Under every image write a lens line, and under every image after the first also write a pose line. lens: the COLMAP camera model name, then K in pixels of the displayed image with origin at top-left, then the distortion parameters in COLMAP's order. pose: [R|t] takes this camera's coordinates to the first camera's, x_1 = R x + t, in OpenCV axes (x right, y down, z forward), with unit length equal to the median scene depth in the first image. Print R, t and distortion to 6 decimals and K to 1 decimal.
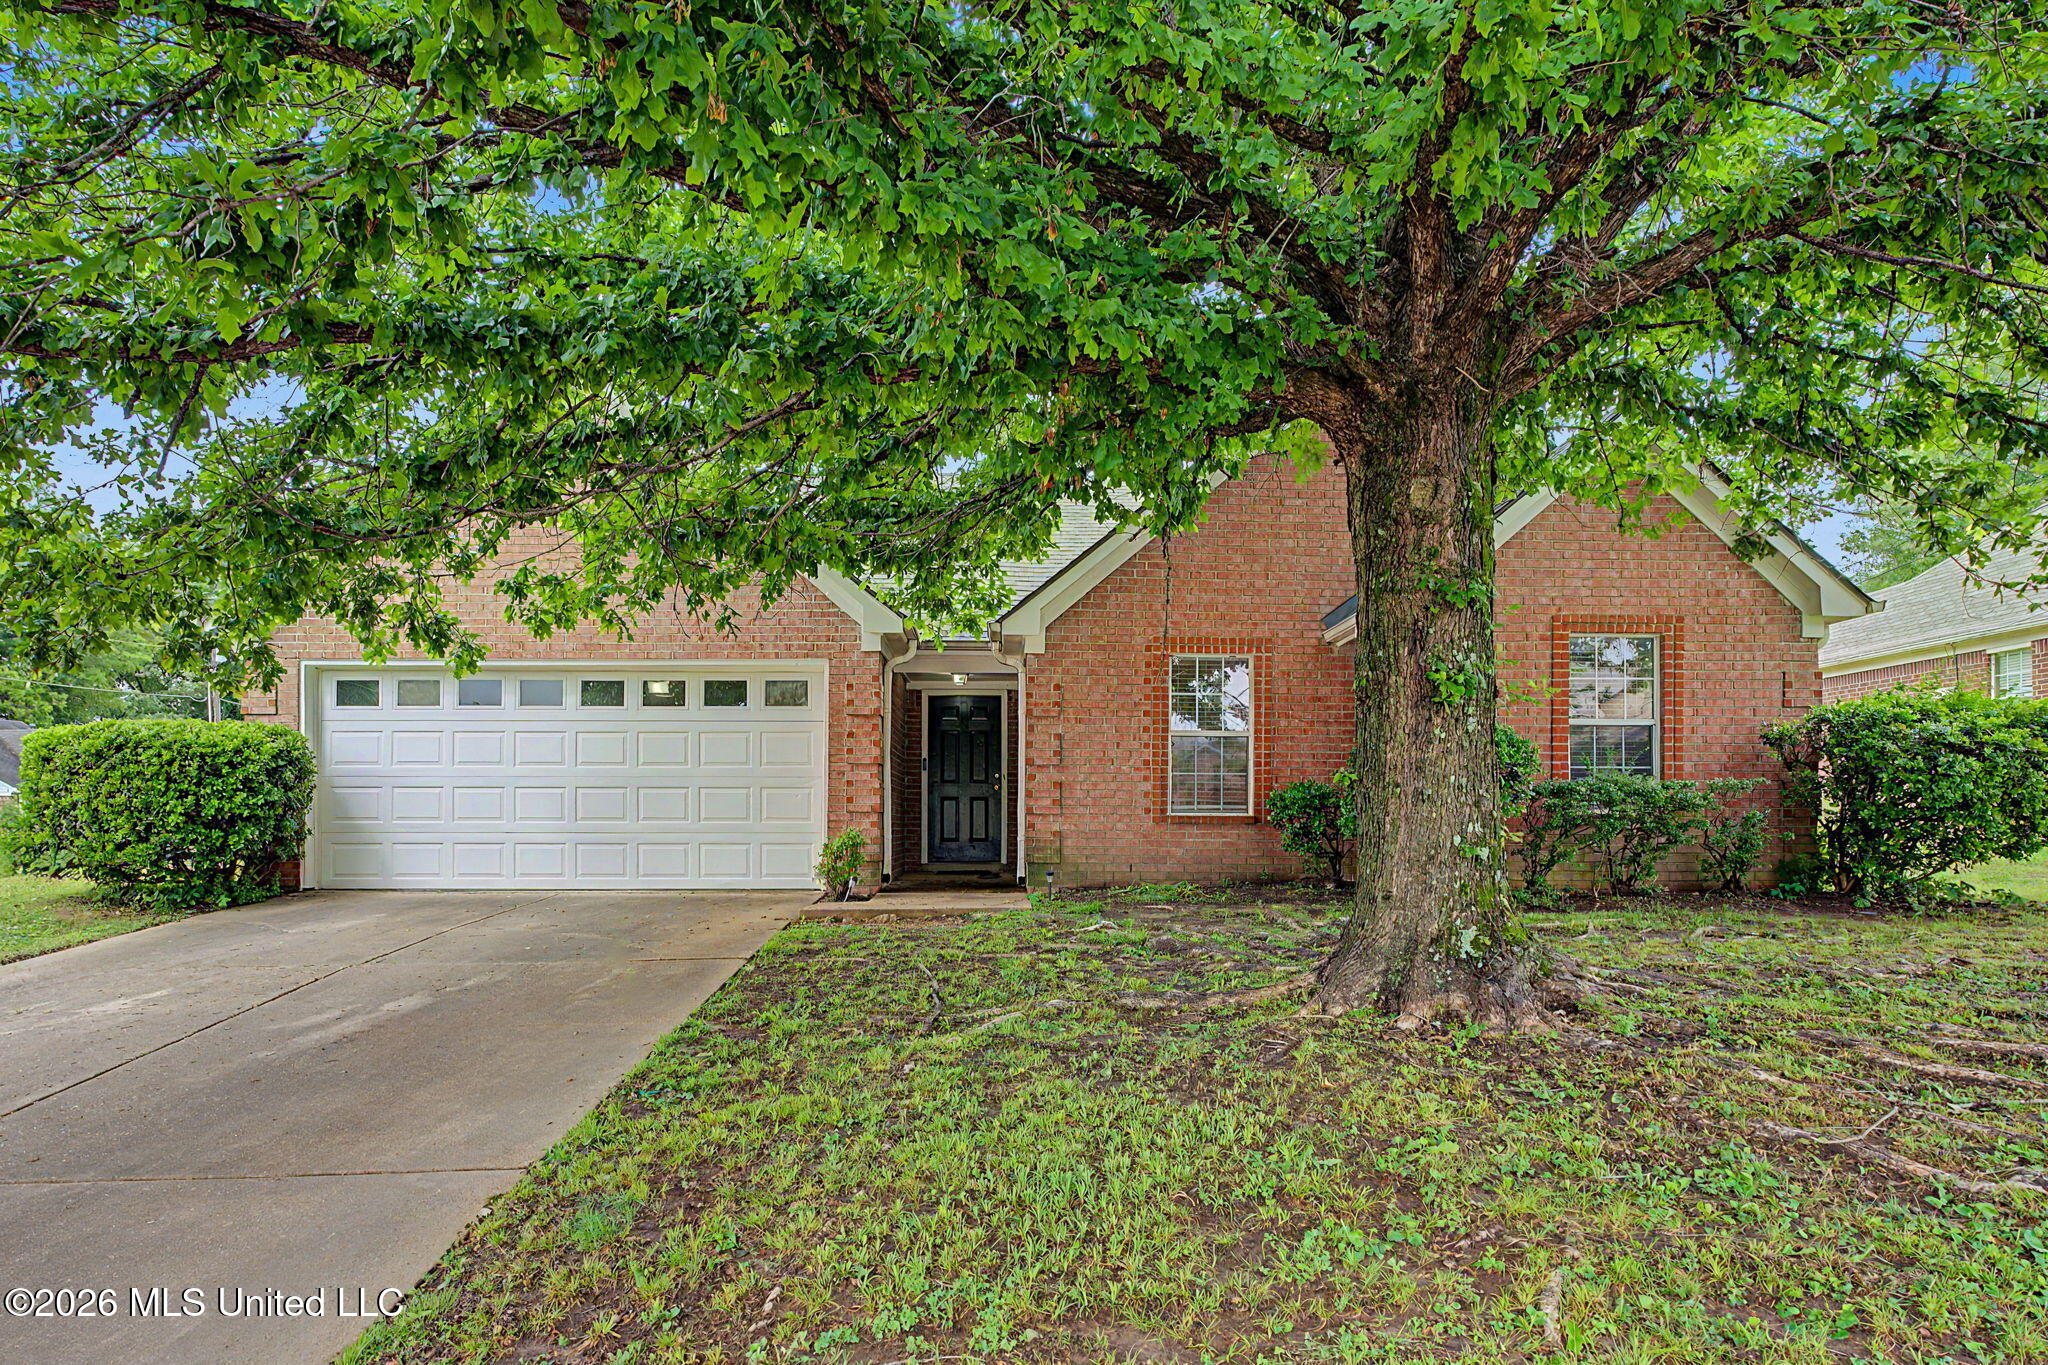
lens RADIAL K [[937.4, 0, 997.3], [0, 937.4, 664.8], [0, 0, 1]] dist [-0.005131, -0.000155]
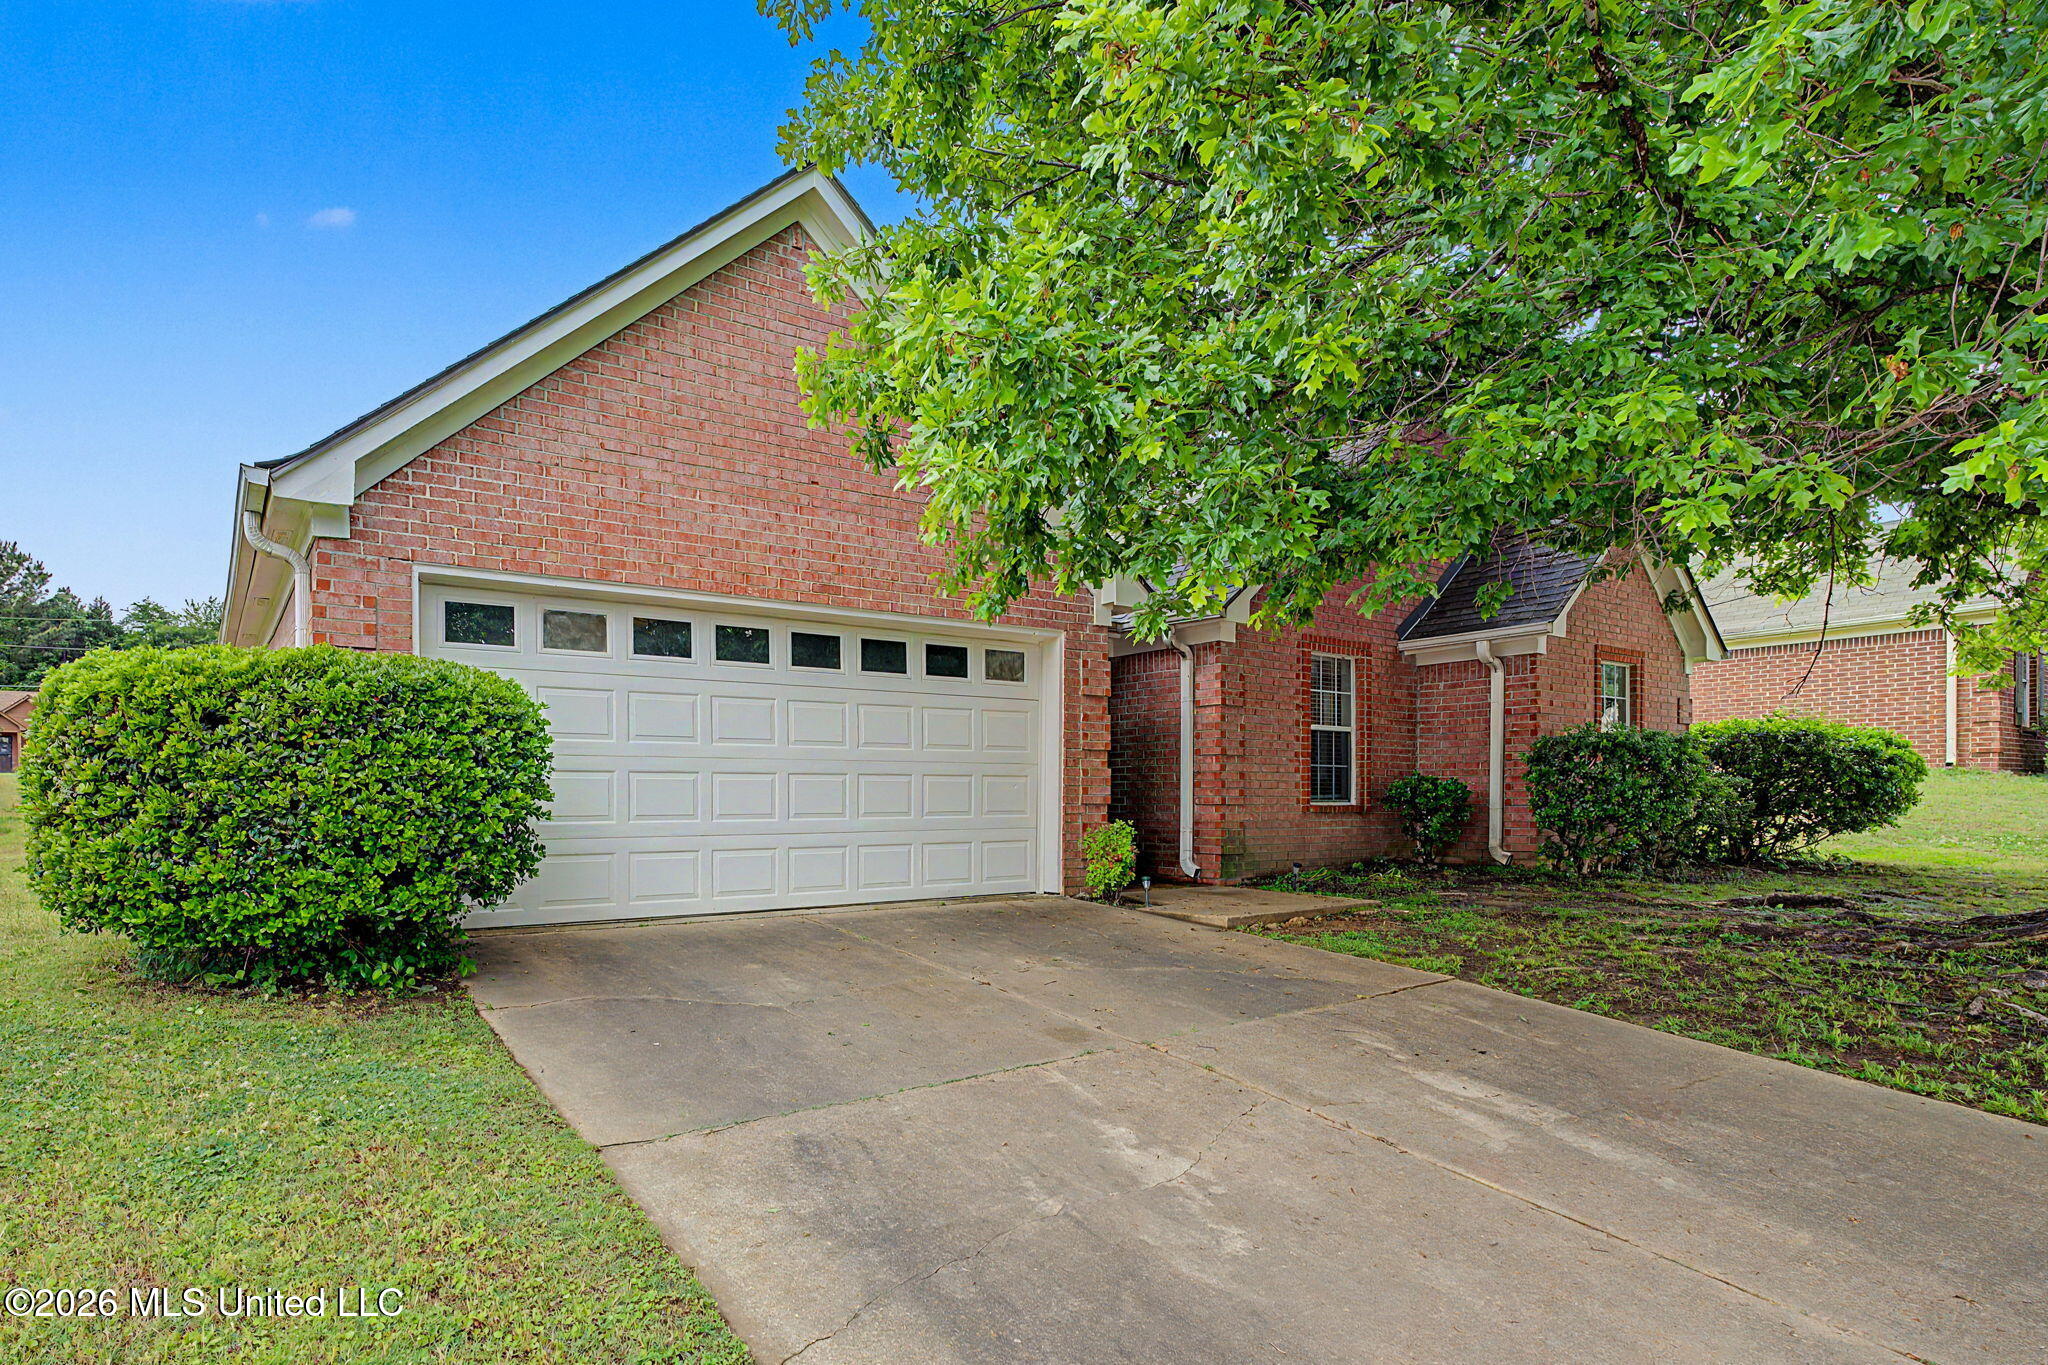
lens RADIAL K [[937.4, 0, 997.3], [0, 937.4, 664.8], [0, 0, 1]] dist [-0.005131, -0.000155]
pose [[0.879453, 0.065736, 0.471424, -0.639453], [-0.076777, 0.997039, 0.004201, 0.026818], [-0.469752, -0.039890, 0.881897, 0.251139]]
